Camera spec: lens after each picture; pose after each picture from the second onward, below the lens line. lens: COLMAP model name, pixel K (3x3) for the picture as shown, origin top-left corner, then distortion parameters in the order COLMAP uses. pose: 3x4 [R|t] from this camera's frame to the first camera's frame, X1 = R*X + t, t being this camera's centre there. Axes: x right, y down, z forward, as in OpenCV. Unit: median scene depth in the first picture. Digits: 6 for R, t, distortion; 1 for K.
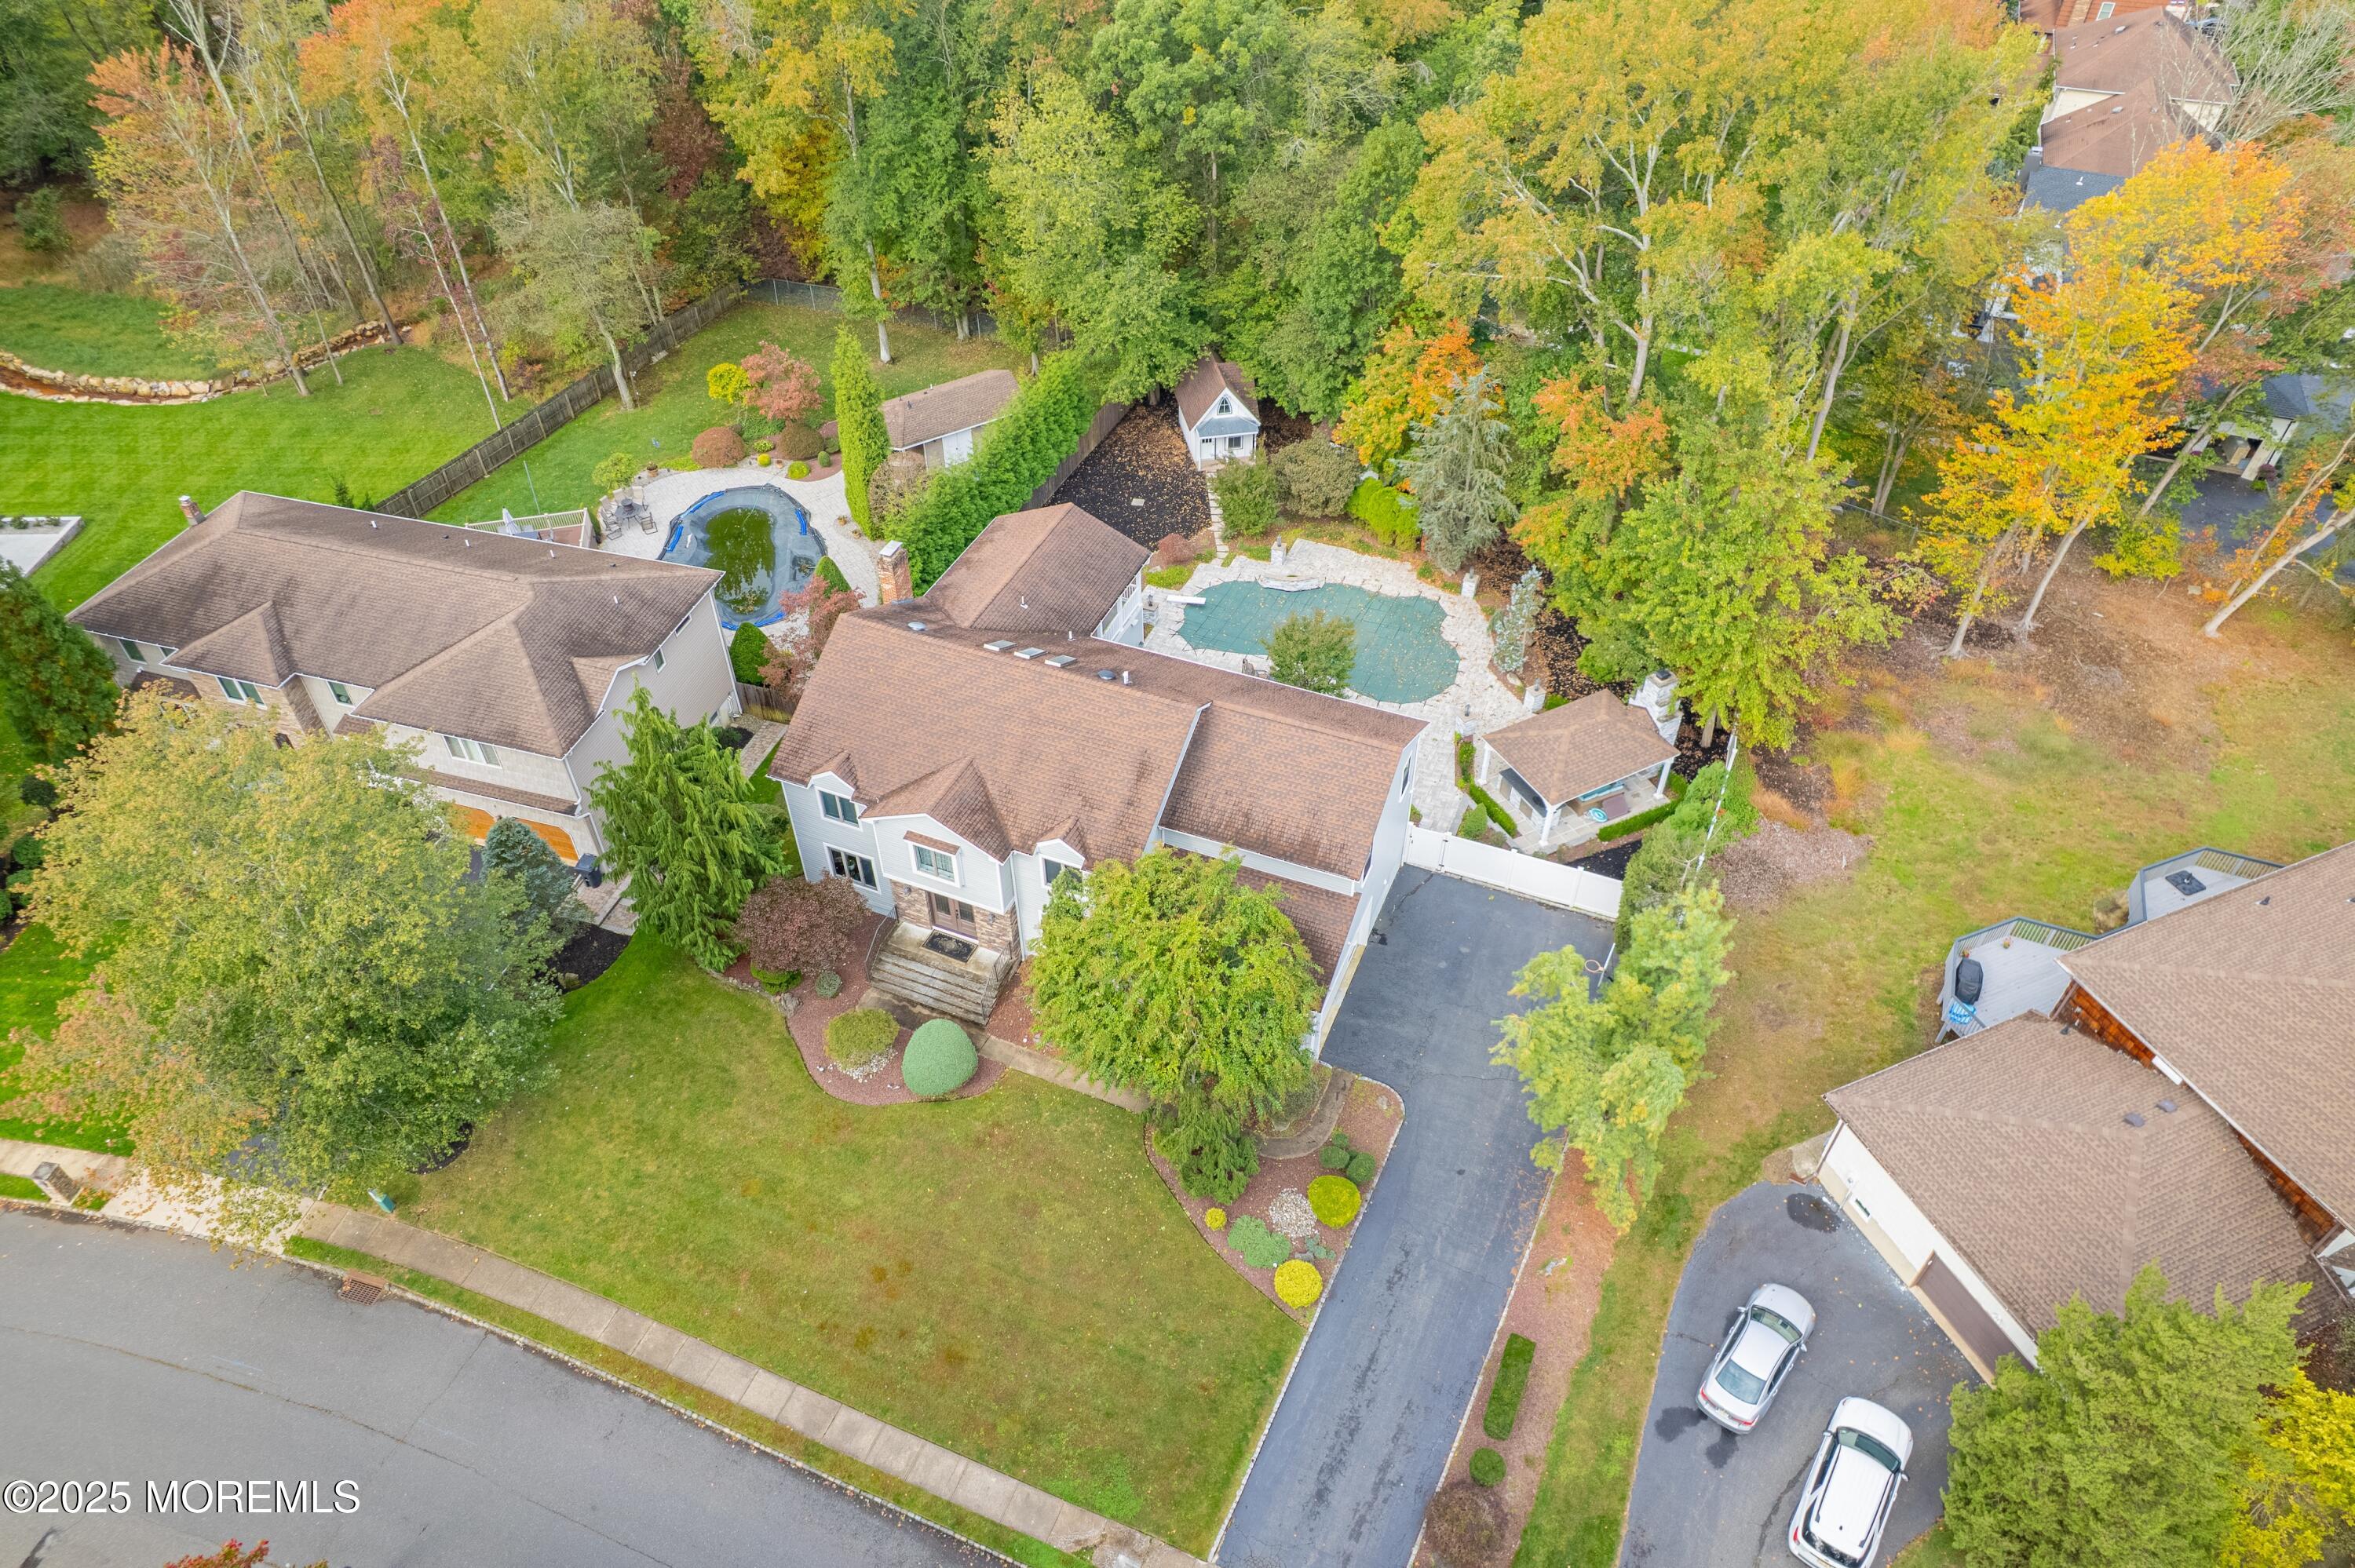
lens RADIAL K [[1518.1, 0, 1168.2], [0, 1518.1, 806.0], [0, 0, 1]] dist [-0.069579, 0.055974]
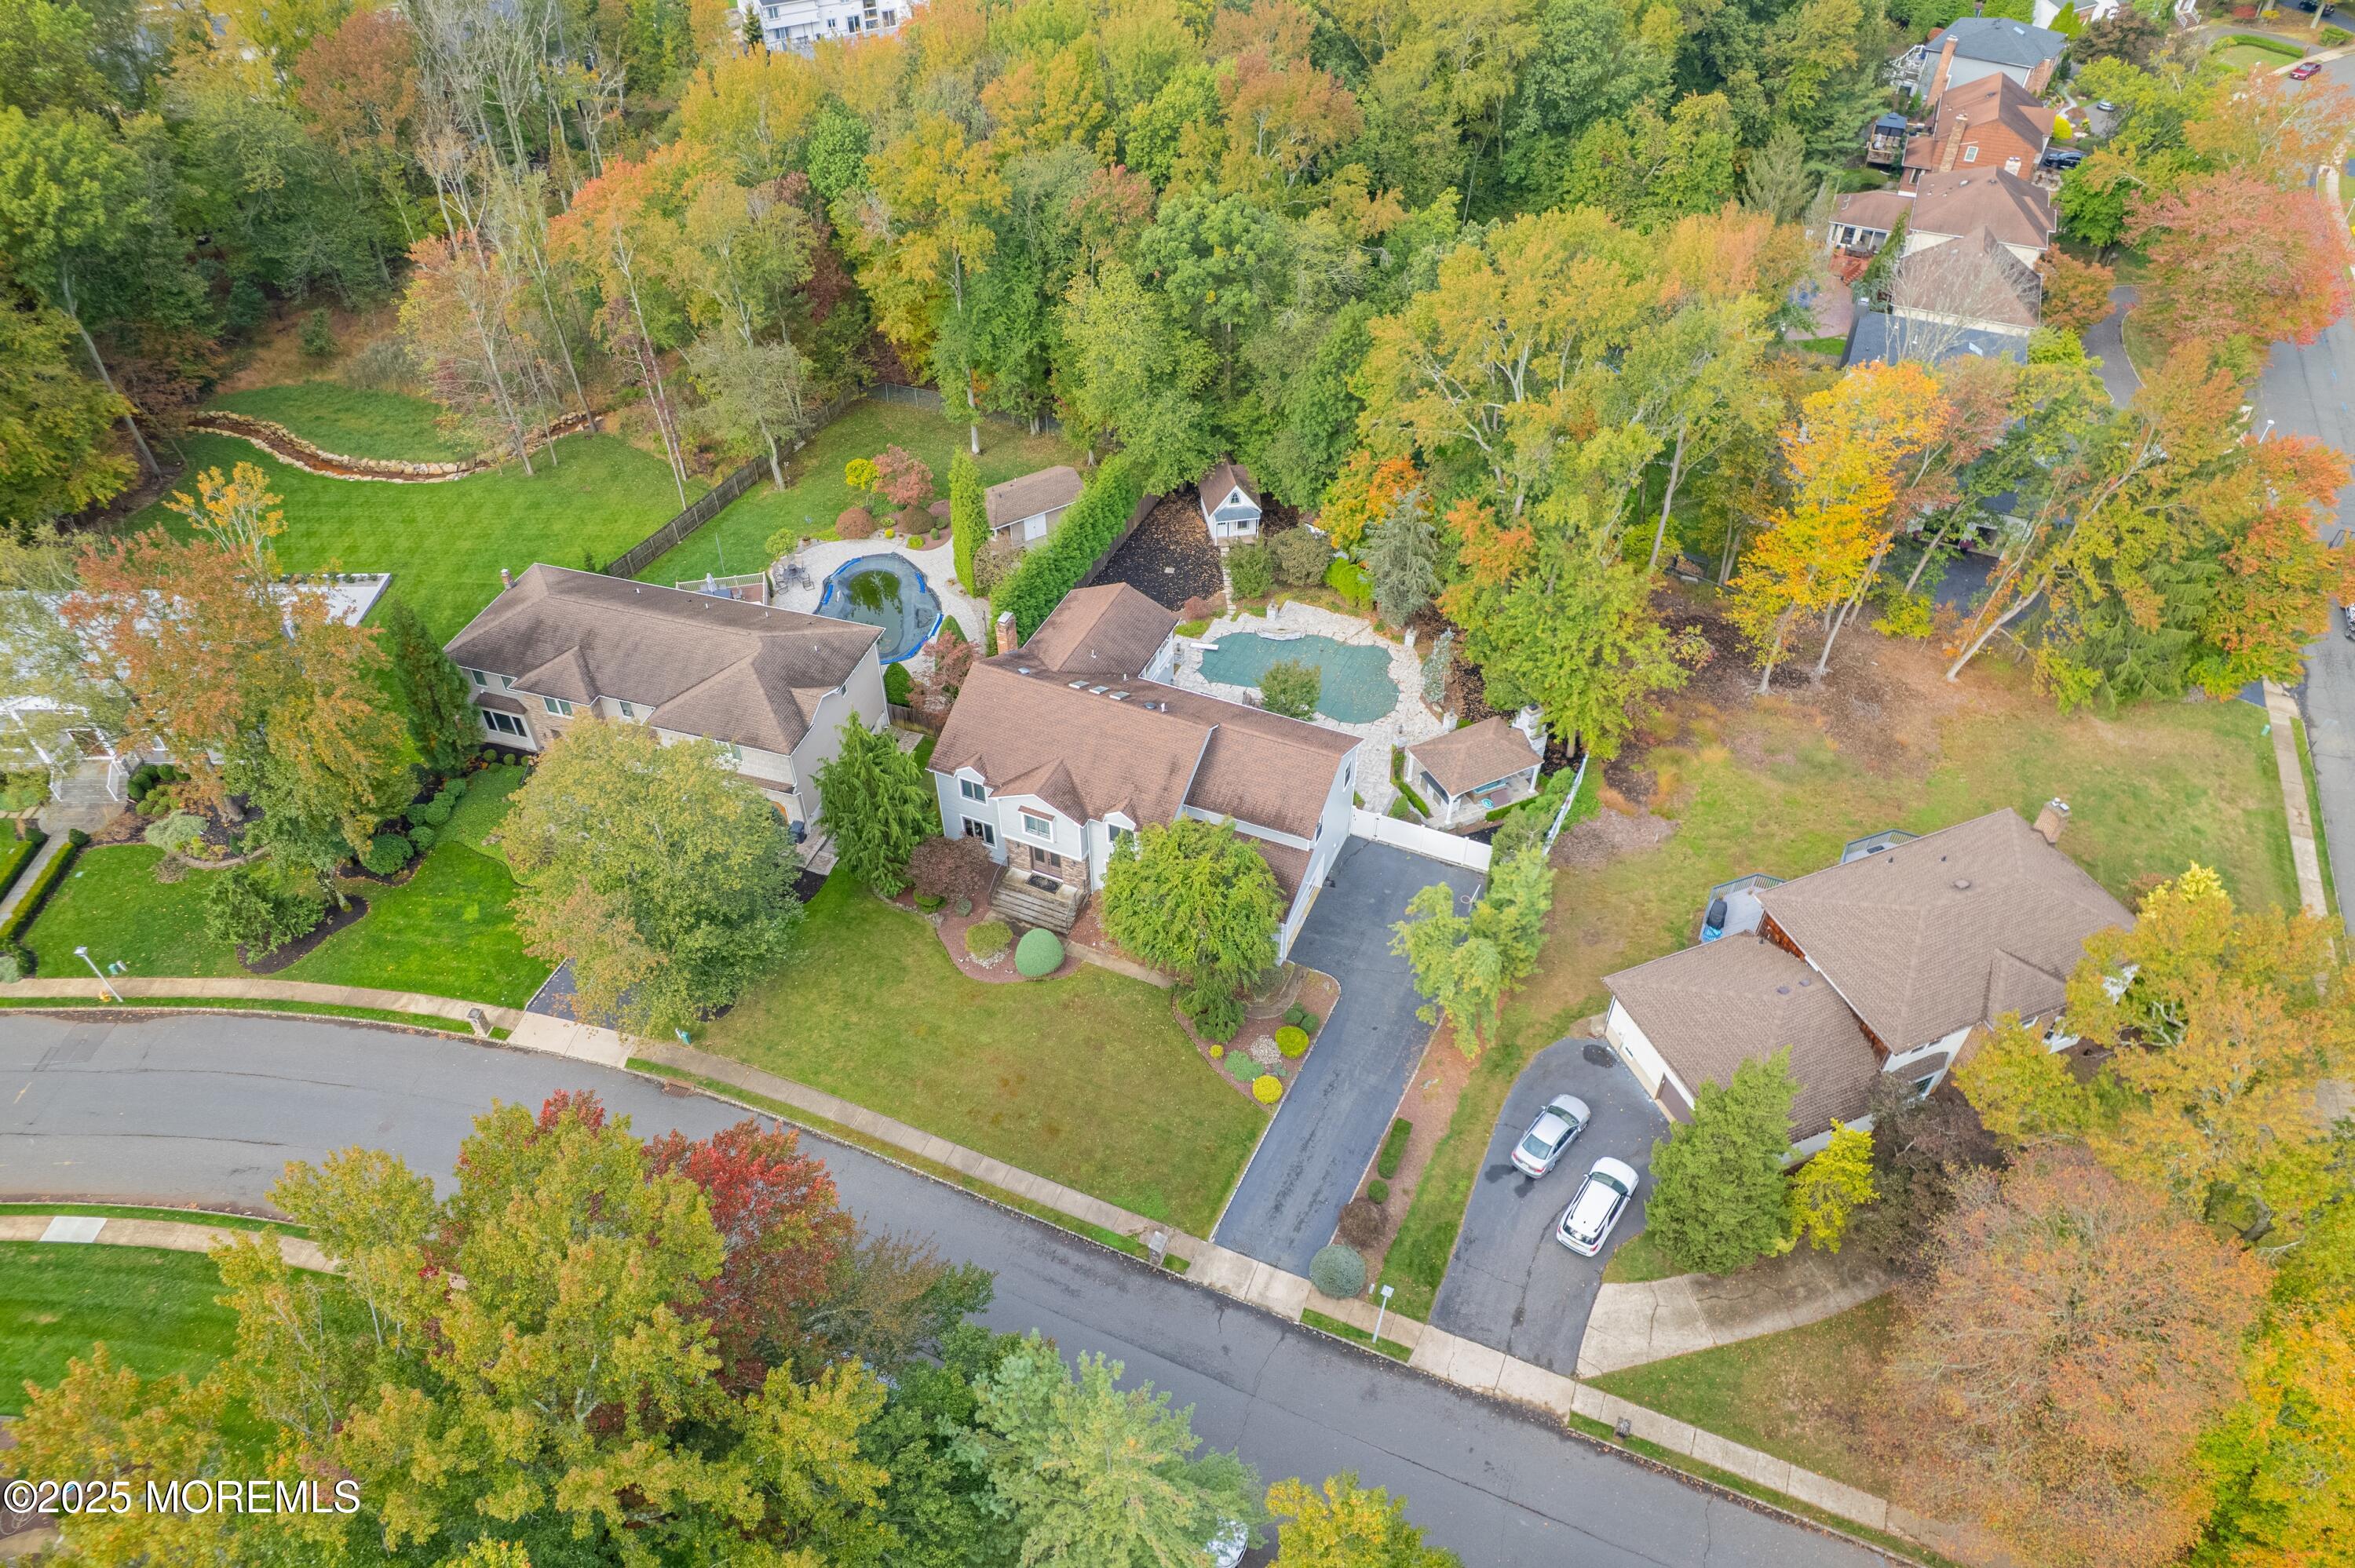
lens RADIAL K [[1518.1, 0, 1172.6], [0, 1518.1, 808.6], [0, 0, 1]] dist [-0.069579, 0.055974]
pose [[0.999871, 0.012424, -0.010180, -0.001592], [-0.012431, 0.999922, -0.000702, 0.017318], [0.010171, 0.000829, 0.999948, -0.501601]]
